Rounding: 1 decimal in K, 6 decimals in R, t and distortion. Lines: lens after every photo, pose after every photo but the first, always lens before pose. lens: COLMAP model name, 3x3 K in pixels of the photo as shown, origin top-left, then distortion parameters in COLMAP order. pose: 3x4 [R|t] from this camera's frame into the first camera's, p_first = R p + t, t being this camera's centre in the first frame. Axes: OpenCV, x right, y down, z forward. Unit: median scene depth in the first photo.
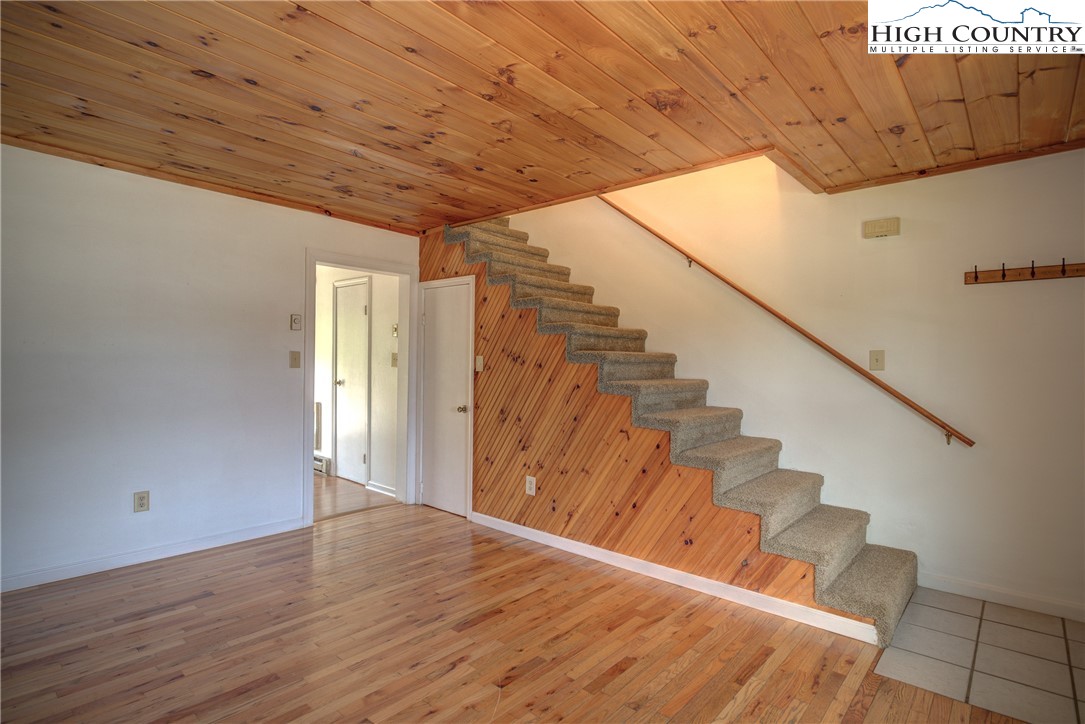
lens RADIAL K [[537.4, 0, 547.9], [0, 537.4, 360.7], [0, 0, 1]] dist [-0.003938, 0.001434]
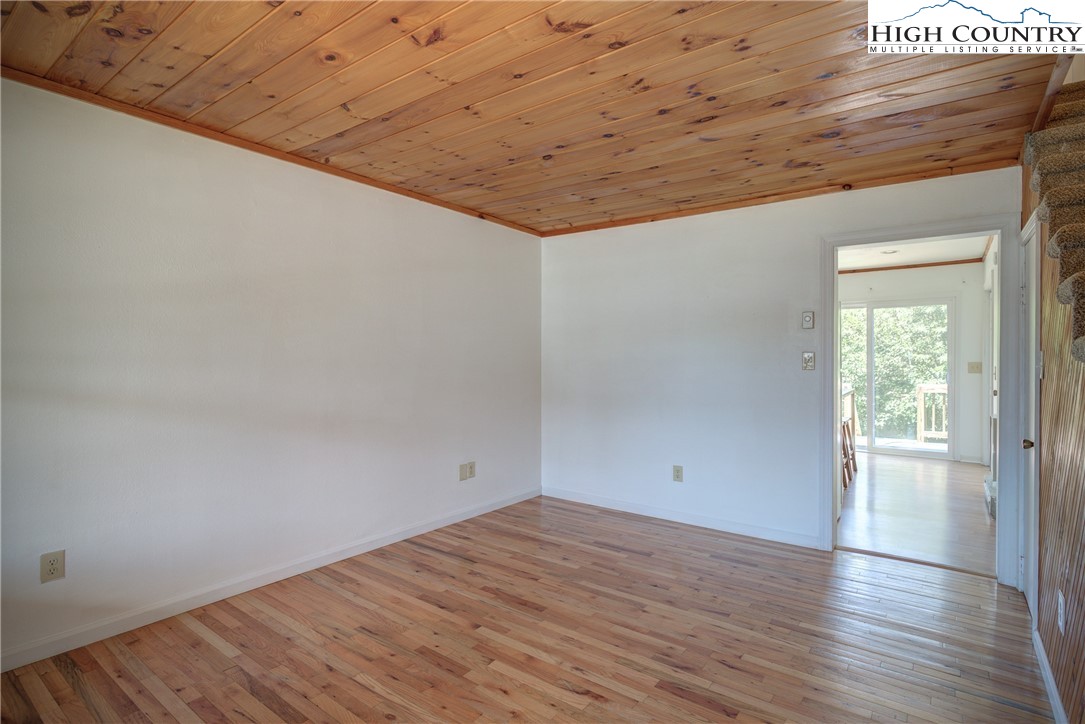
lens RADIAL K [[550.7, 0, 552.5], [0, 550.7, 361.1], [0, 0, 1]] dist [-0.004494, -0.000128]
pose [[0.079223, -0.008648, -0.996819, 0.519203], [0.001695, 0.999962, -0.008540, 0.005843], [0.996855, -0.001013, 0.079235, 0.594103]]
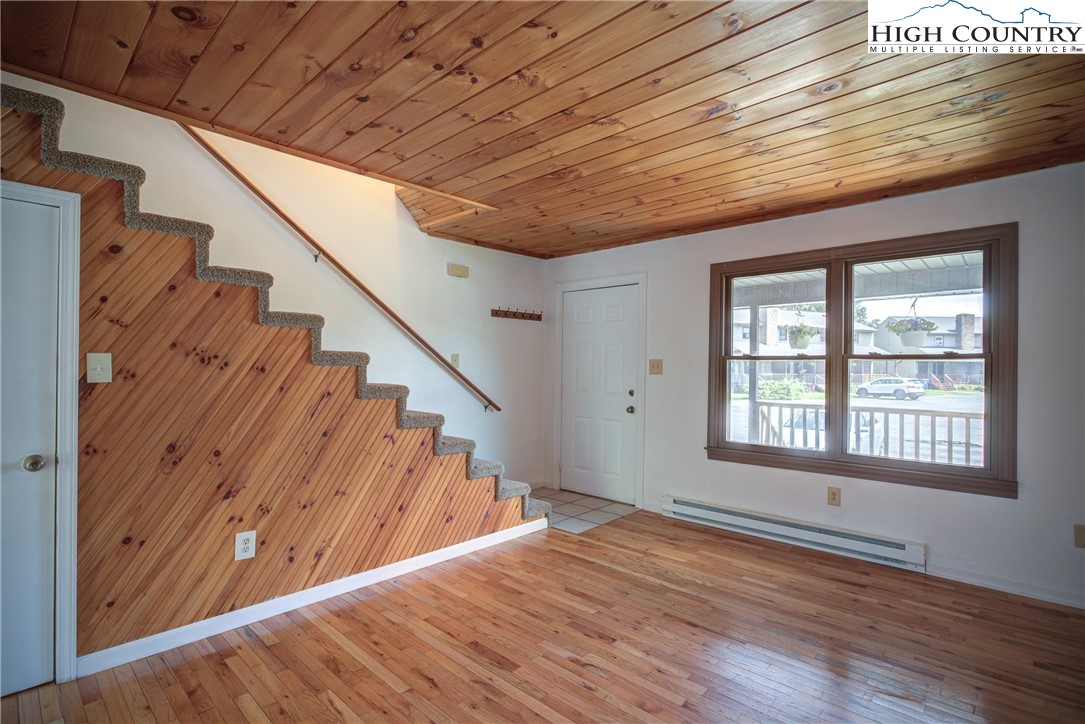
lens RADIAL K [[515.6, 0, 537.1], [0, 515.6, 358.8], [0, 0, 1]] dist [-0.000354, 0.000424]
pose [[0.063077, -0.001813, 0.998007, -0.791920], [-0.009422, 0.999953, 0.002412, -0.011812], [-0.997964, -0.009555, 0.063057, 0.707334]]
